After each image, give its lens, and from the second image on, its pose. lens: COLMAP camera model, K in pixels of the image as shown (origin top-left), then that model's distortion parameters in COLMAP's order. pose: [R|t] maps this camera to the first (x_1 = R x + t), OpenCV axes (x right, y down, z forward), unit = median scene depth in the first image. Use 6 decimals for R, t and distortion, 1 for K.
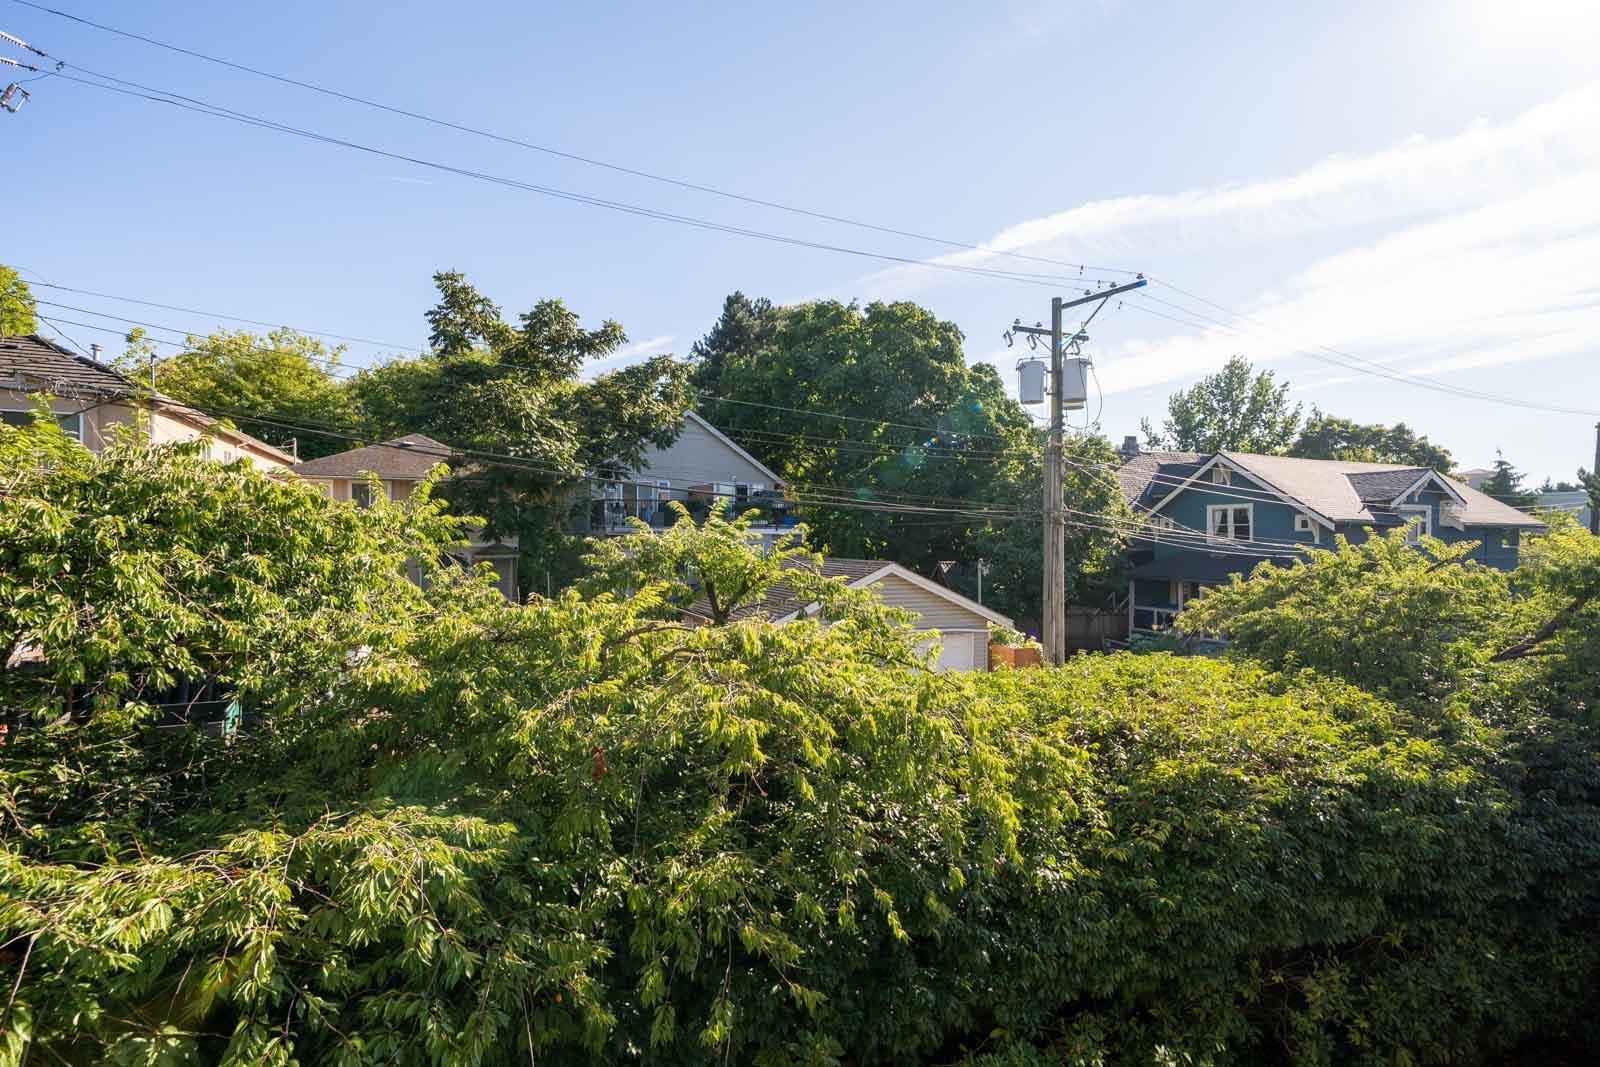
lens RADIAL K [[736.8, 0, 800.8], [0, 736.8, 530.5], [0, 0, 1]] dist [0.003966, 0.000620]
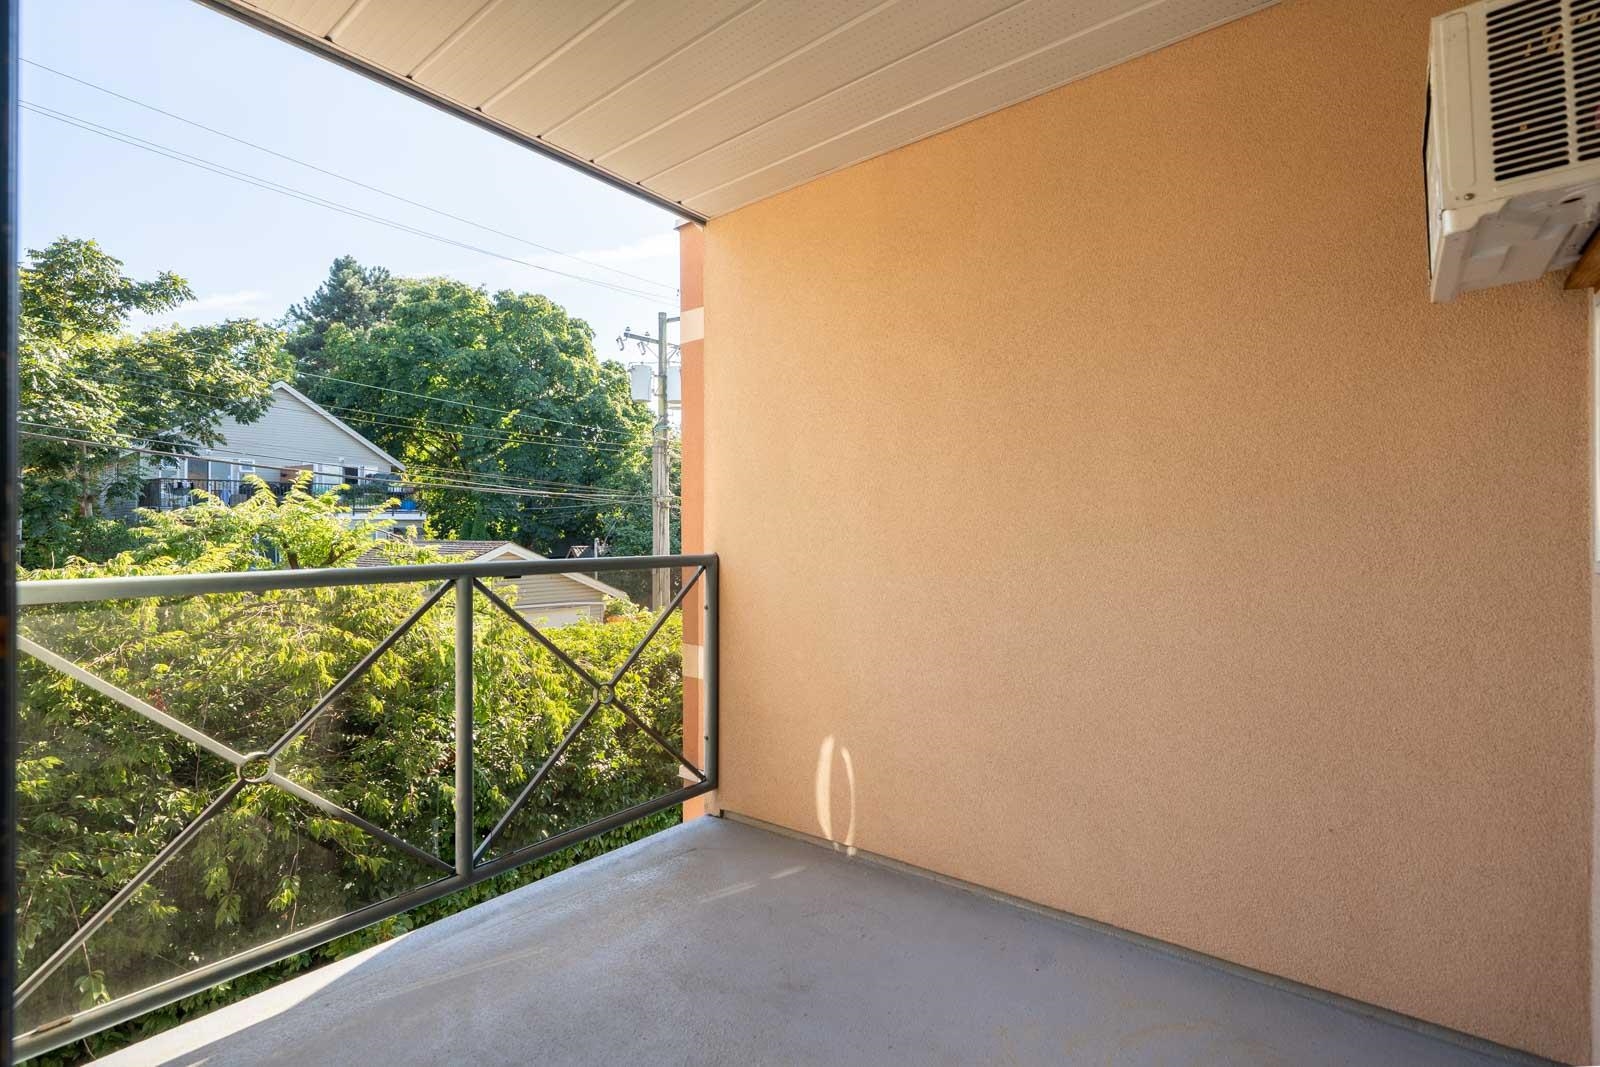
lens RADIAL K [[733.1, 0, 796.9], [0, 733.1, 519.4], [0, 0, 1]] dist [0.008363, -0.000805]
pose [[0.899287, -0.000314, 0.437358, 0.027074], [0.001967, 0.999993, -0.003325, 0.011611], [-0.437354, 0.003850, 0.899281, -0.107107]]
